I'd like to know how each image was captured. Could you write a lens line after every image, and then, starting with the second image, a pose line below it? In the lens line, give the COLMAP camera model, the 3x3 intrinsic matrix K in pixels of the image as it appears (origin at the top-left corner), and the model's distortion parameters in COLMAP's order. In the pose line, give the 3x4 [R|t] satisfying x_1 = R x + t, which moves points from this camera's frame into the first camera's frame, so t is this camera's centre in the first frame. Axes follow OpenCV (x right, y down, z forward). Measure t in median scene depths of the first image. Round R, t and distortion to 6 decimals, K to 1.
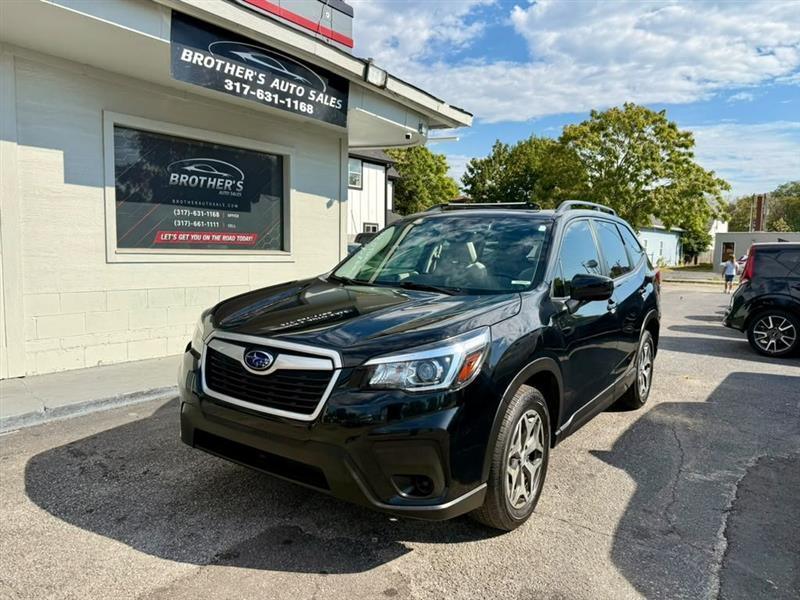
lens RADIAL K [[577.8, 0, 402.0], [0, 577.8, 303.1], [0, 0, 1]] dist [0.003322, -0.015869]
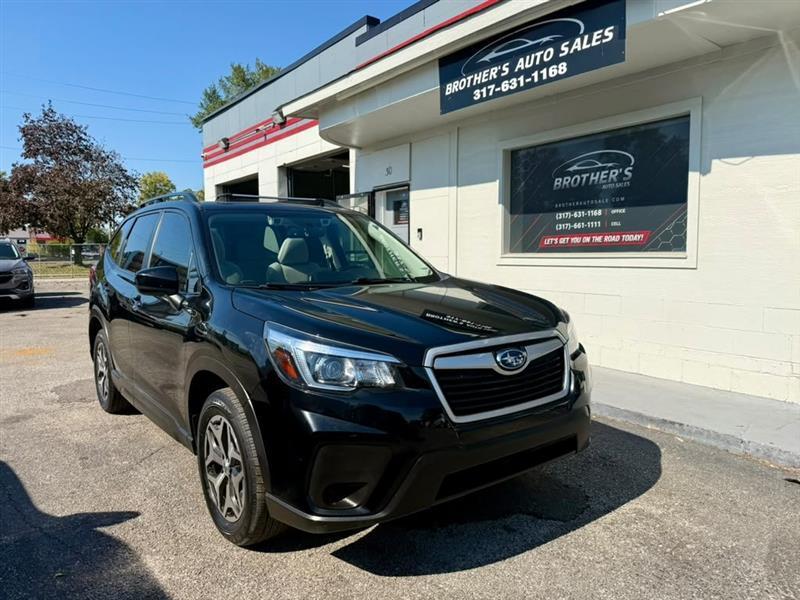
lens RADIAL K [[579.1, 0, 398.0], [0, 579.1, 299.1], [0, 0, 1]] dist [-0.006476, -0.003016]
pose [[-0.299848, 0.054574, -0.952425, 0.696690], [-0.089303, 0.992373, 0.084977, -0.079821], [0.949798, 0.110535, -0.292687, 1.110016]]
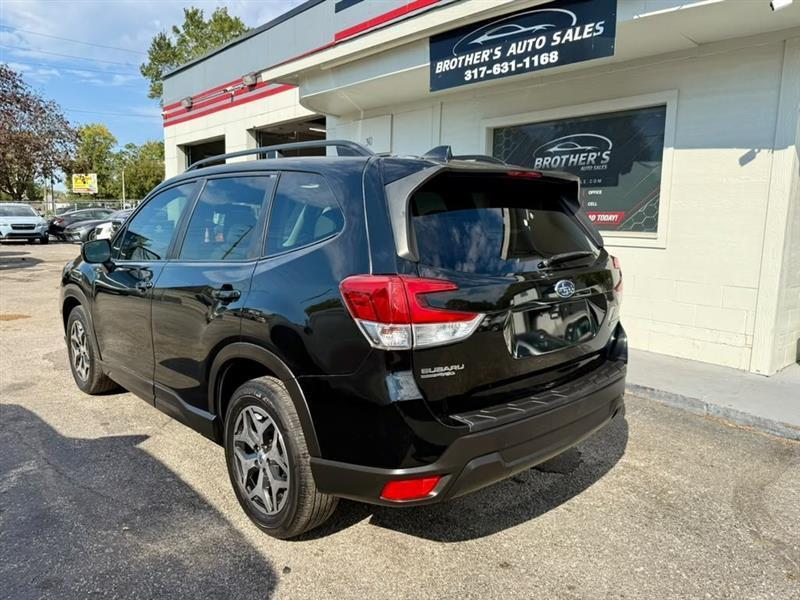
lens RADIAL K [[581.9, 0, 402.0], [0, 581.9, 299.0], [0, 0, 1]] dist [-0.008114, -0.002963]
pose [[-0.214002, 0.111072, -0.970498, 0.762987], [-0.112280, 0.984133, 0.137391, -0.092061], [0.970359, 0.138370, -0.198136, 1.057358]]
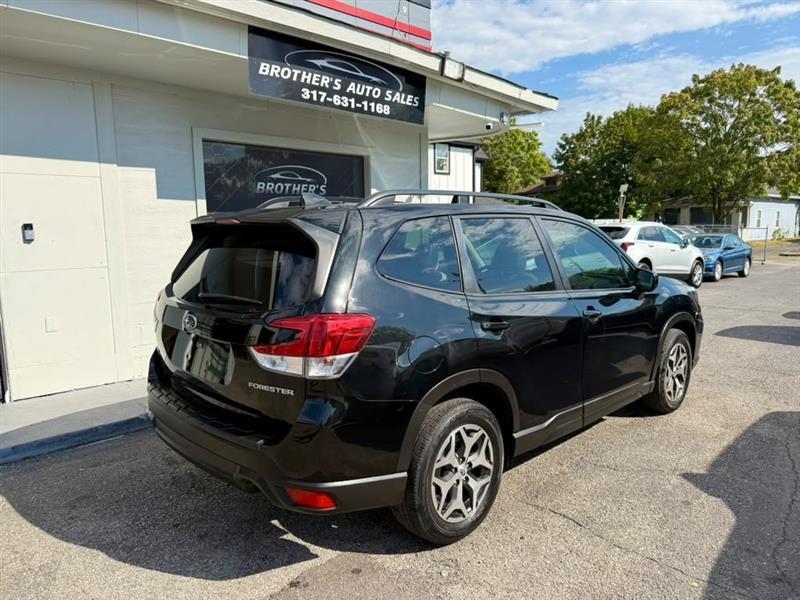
lens RADIAL K [[567.8, 0, 397.7], [0, 567.8, 301.1], [0, 0, 1]] dist [0.002888, -0.015883]
pose [[0.985529, -0.017160, -0.168637, 0.020253], [0.022346, 0.999332, 0.028902, -0.035380], [0.168028, -0.032253, 0.985254, 0.029061]]
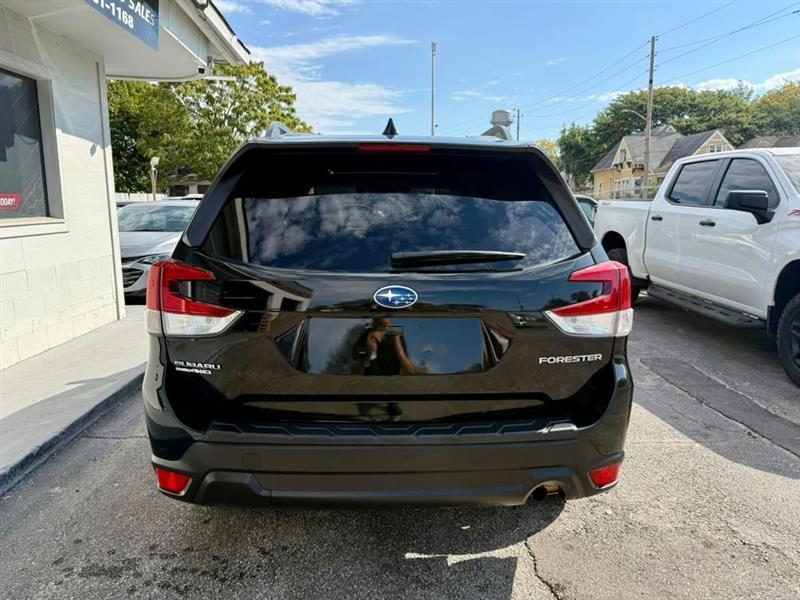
lens RADIAL K [[577.8, 0, 402.0], [0, 577.8, 303.1], [0, 0, 1]] dist [0.003322, -0.015869]
pose [[0.775711, -0.133291, 0.616852, -0.412603], [0.080506, 0.990355, 0.112761, -0.039962], [-0.625933, -0.037809, 0.778960, 0.214691]]
